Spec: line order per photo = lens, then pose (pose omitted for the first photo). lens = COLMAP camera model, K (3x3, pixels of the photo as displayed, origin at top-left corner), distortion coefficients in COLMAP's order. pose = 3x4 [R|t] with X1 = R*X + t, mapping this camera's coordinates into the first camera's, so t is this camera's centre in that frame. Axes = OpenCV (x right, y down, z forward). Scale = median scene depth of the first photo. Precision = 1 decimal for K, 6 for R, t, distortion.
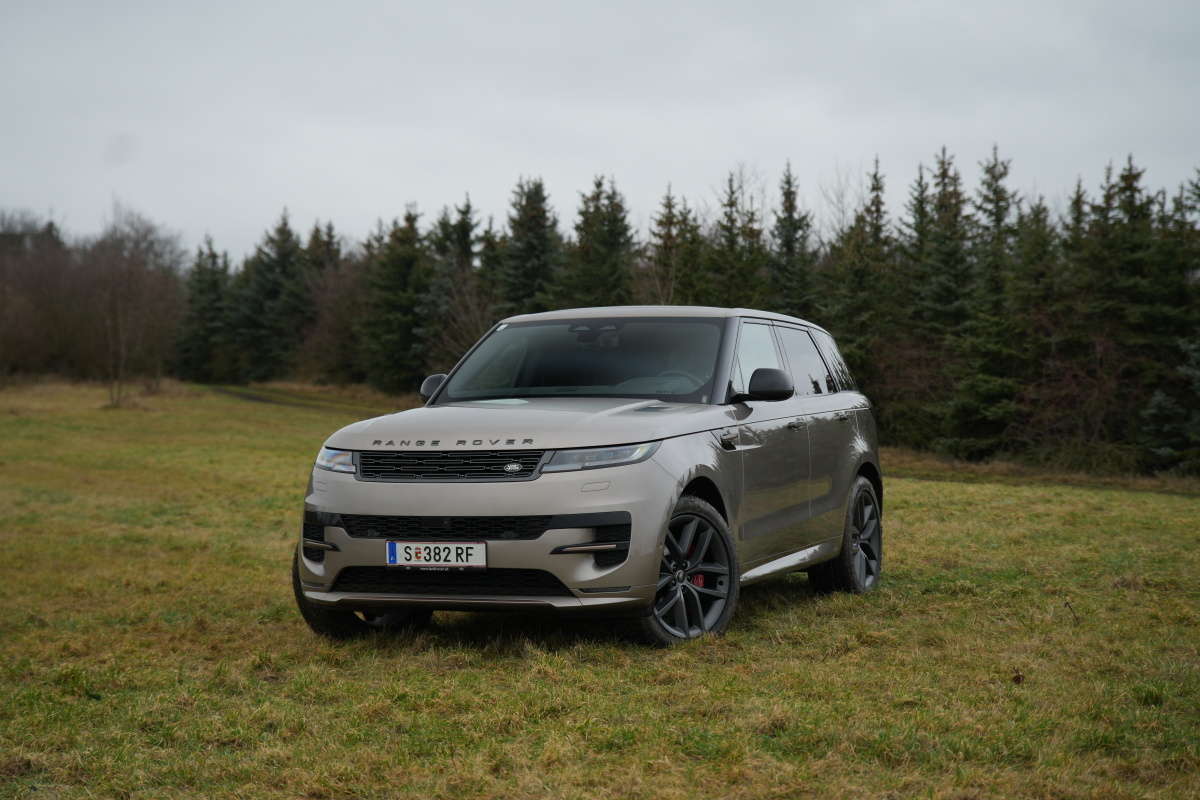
lens RADIAL K [[2394.1, 0, 600.0], [0, 2394.1, 400.0], [0, 0, 1]] dist [0.003711, 0.251128]
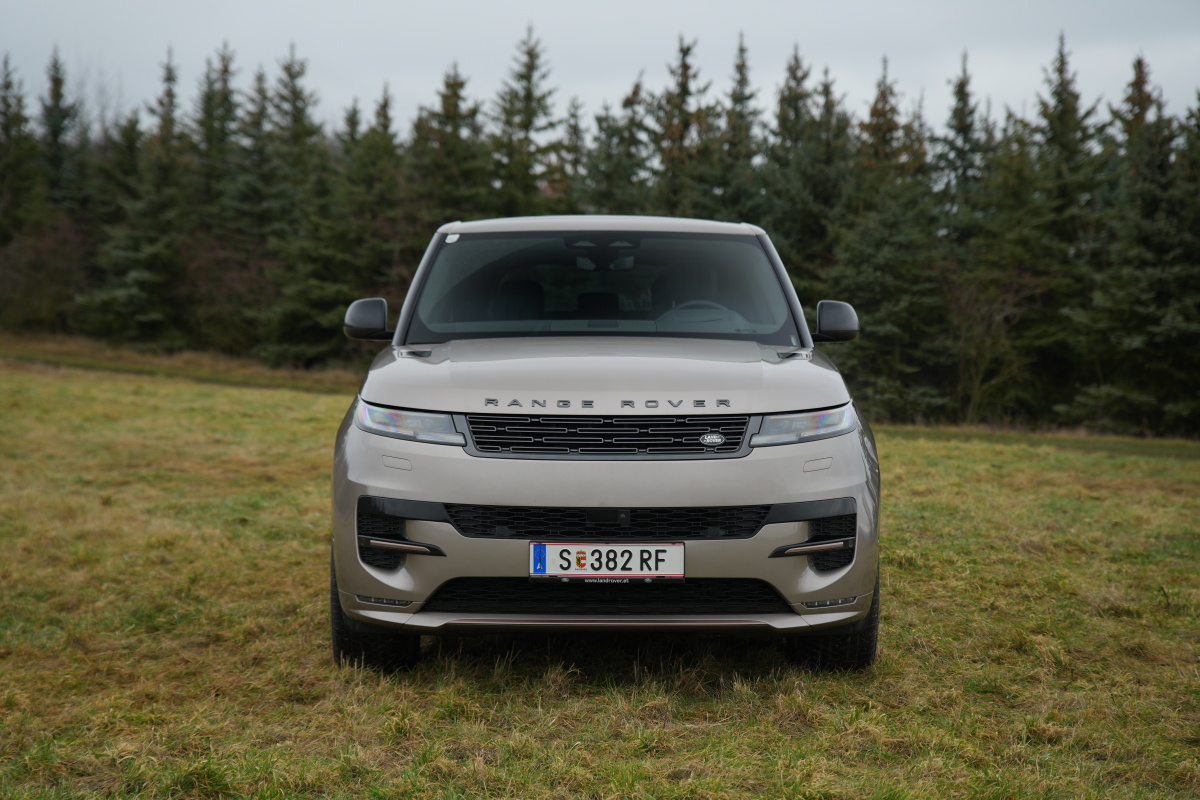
lens RADIAL K [[2238.9, 0, 600.0], [0, 2238.9, 400.0], [0, 0, 1]] dist [0.043332, -0.207419]
pose [[0.910607, 0.000836, 0.413272, -0.335172], [-0.020705, 0.998834, 0.043602, -0.012338], [-0.412754, -0.048261, 0.909563, 0.377046]]
